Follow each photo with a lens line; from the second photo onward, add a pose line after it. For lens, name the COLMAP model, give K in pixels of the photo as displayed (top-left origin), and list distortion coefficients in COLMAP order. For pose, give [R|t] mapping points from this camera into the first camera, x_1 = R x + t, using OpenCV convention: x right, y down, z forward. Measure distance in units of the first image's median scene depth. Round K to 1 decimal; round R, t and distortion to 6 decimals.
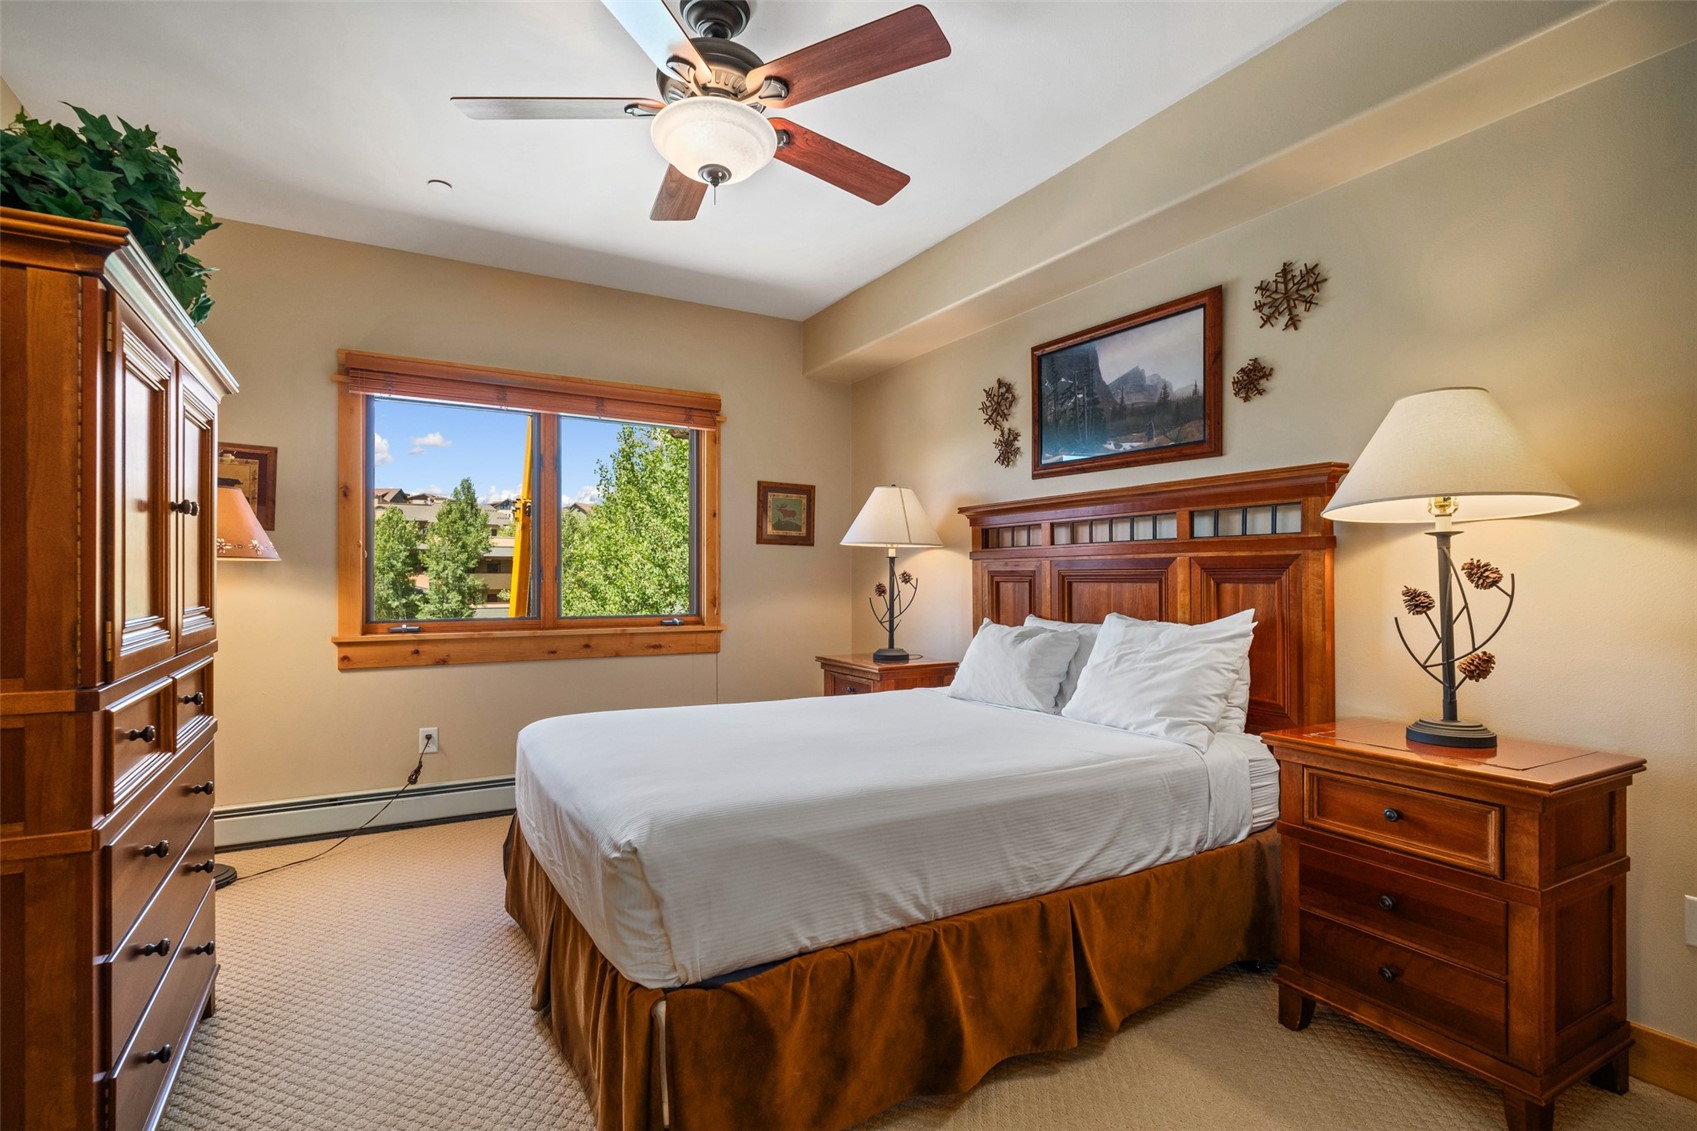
lens RADIAL K [[809.2, 0, 798.0], [0, 809.2, 571.0], [0, 0, 1]] dist [-0.001763, -0.000285]
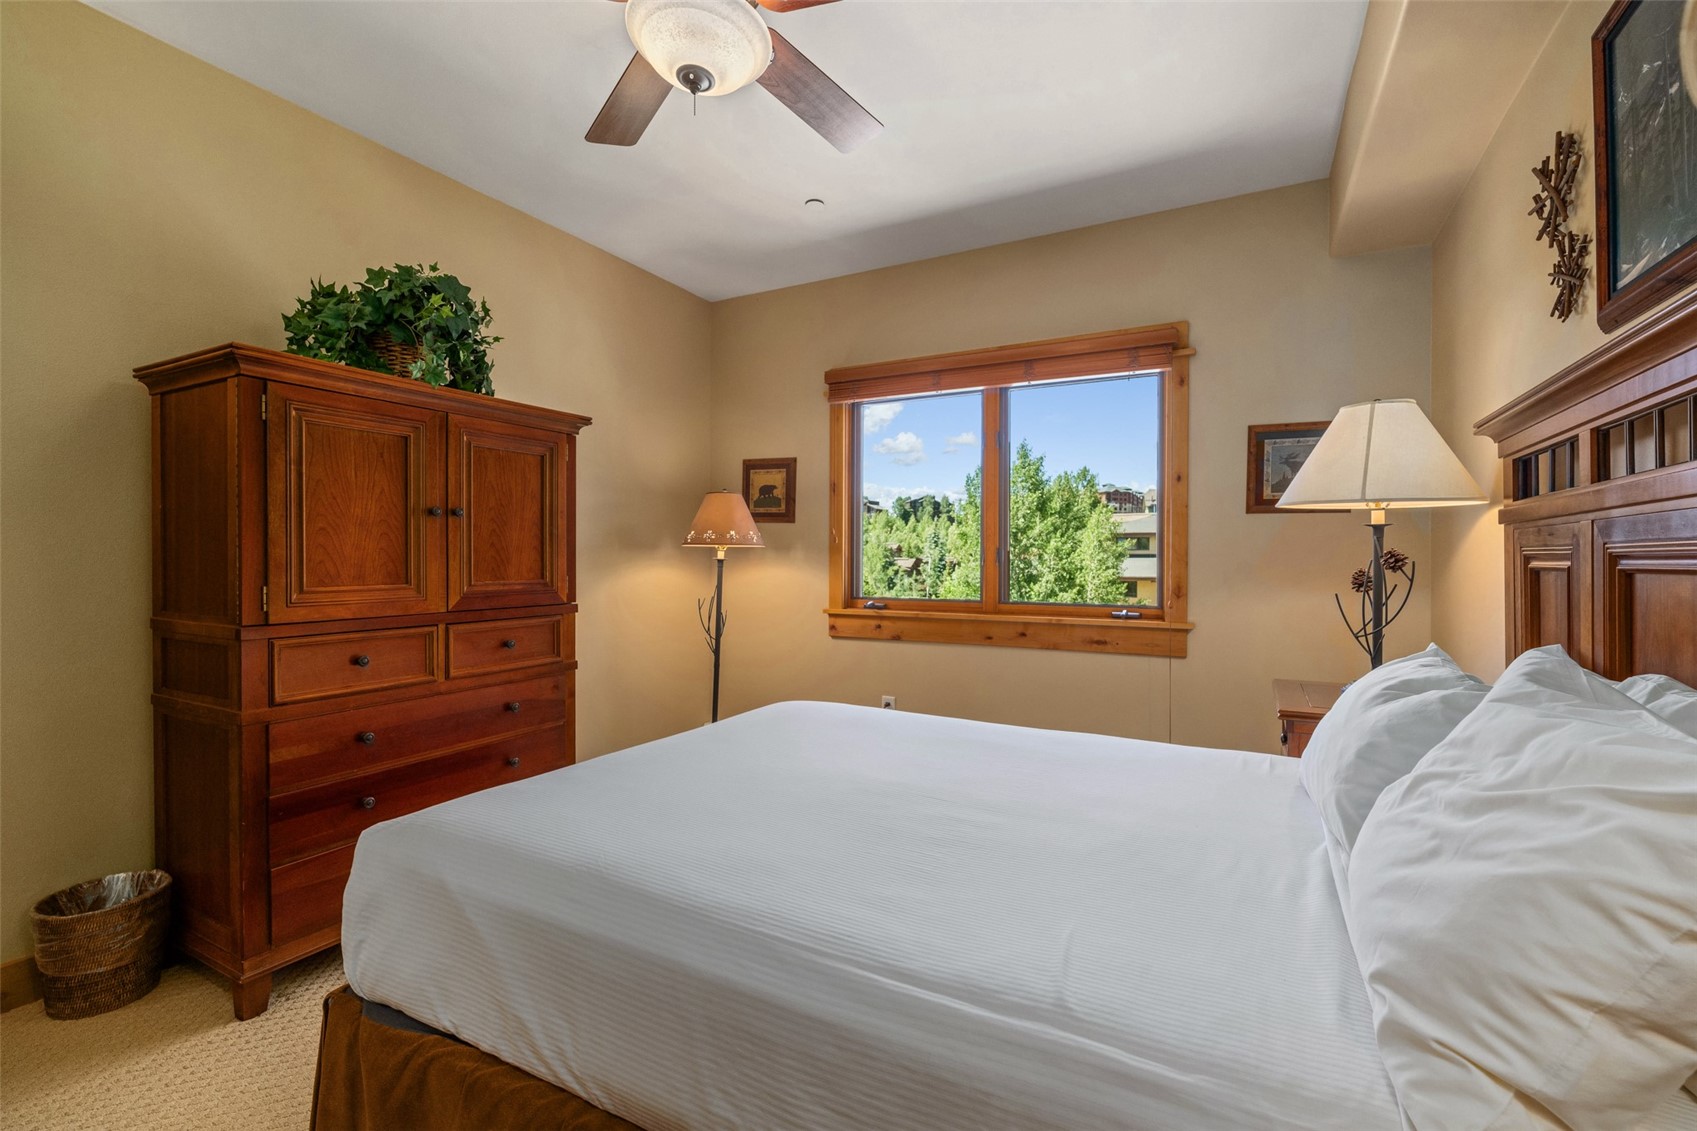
lens RADIAL K [[738.9, 0, 842.1], [0, 738.9, 559.4], [0, 0, 1]] dist [-0.001870, -0.000072]
pose [[0.555481, 0.000745, -0.831529, 0.387323], [0.005424, 0.999975, 0.004519, 0.003209], [0.831512, -0.007020, 0.555463, 0.439973]]
